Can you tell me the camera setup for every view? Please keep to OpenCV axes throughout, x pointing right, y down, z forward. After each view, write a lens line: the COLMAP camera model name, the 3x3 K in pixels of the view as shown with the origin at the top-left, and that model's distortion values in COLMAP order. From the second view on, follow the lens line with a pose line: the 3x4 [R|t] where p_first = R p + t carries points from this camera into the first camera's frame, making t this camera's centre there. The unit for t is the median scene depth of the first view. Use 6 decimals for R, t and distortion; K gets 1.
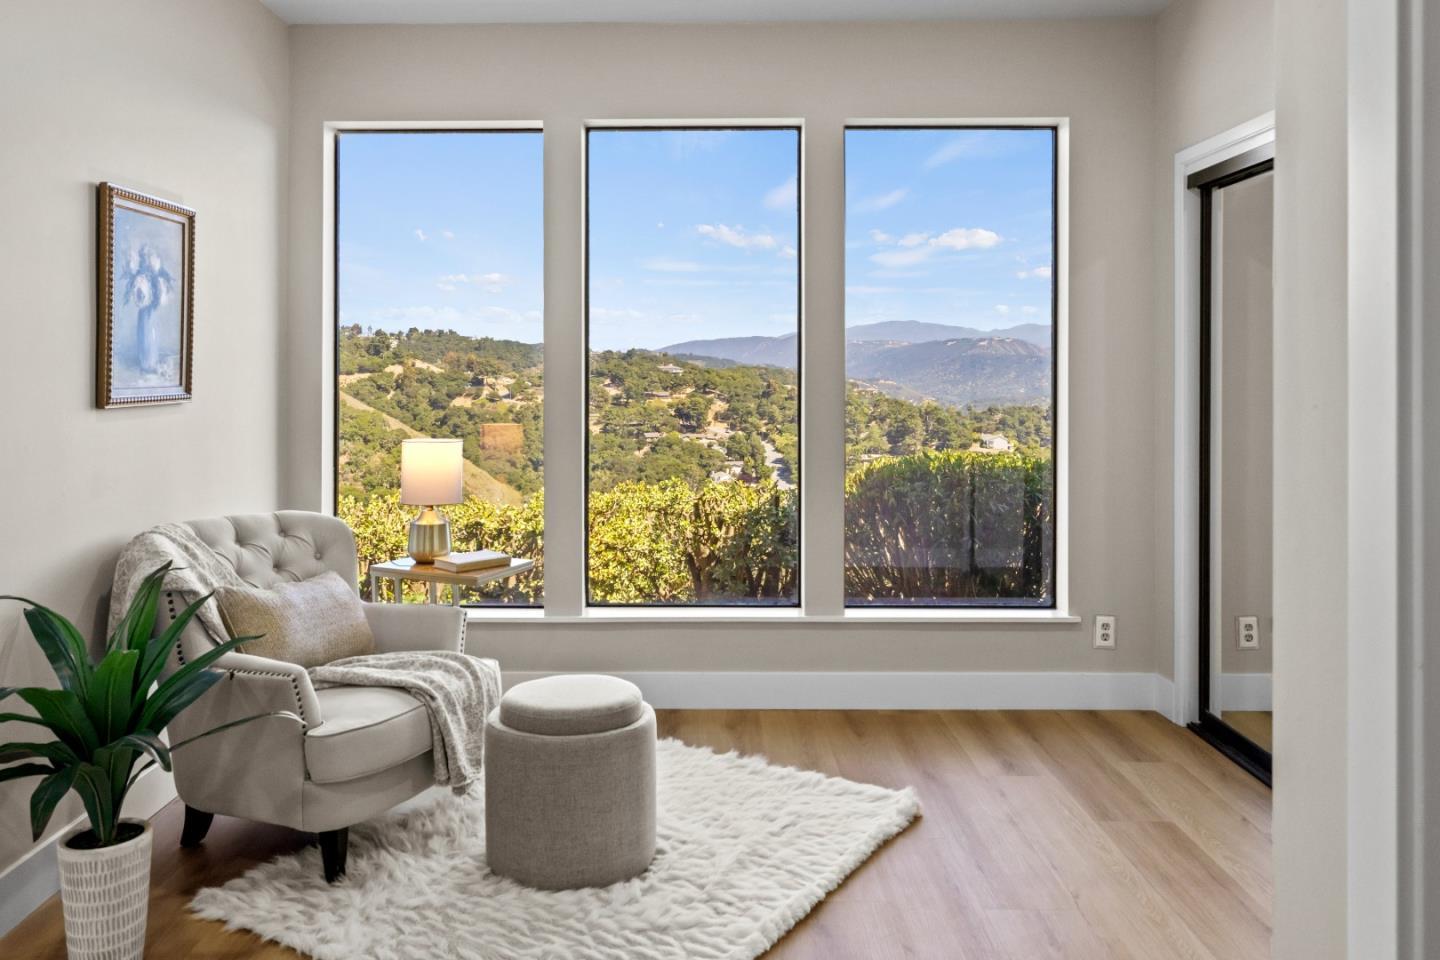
lens RADIAL K [[1114.6, 0, 697.2], [0, 1114.6, 374.8], [0, 0, 1]] dist [0.001491, 0.000353]
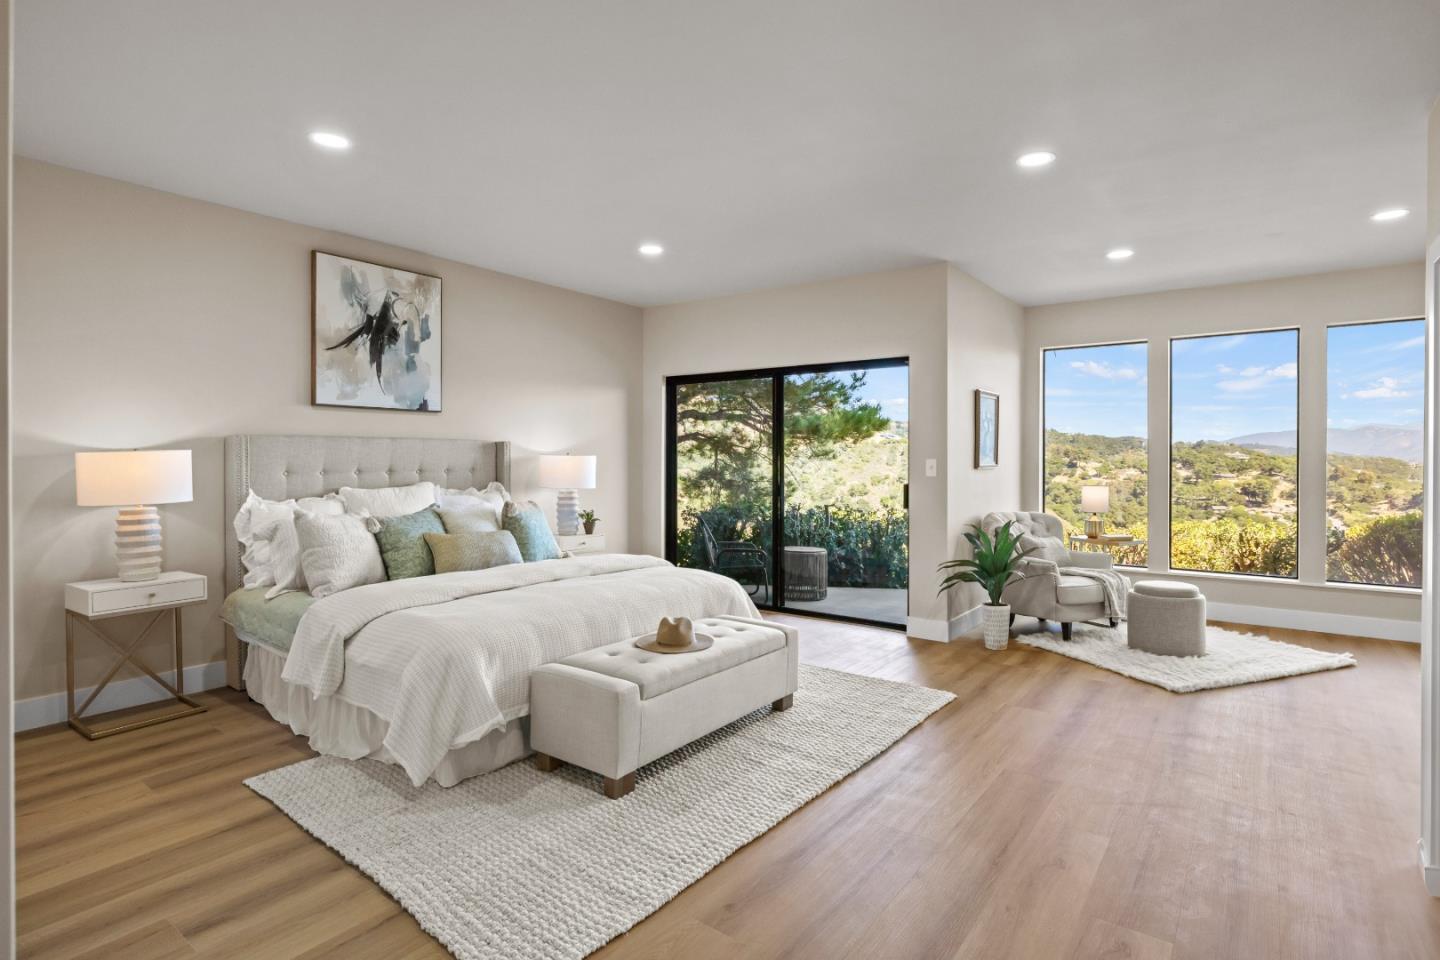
lens RADIAL K [[740.3, 0, 747.4], [0, 740.3, 457.9], [0, 0, 1]] dist [0.000967, 0.000276]
pose [[0.820806, 0.002005, -0.571203, 0.041875], [-0.003375, 0.999993, -0.001339, 0.004577], [0.571197, 0.003027, 0.820808, -0.579926]]
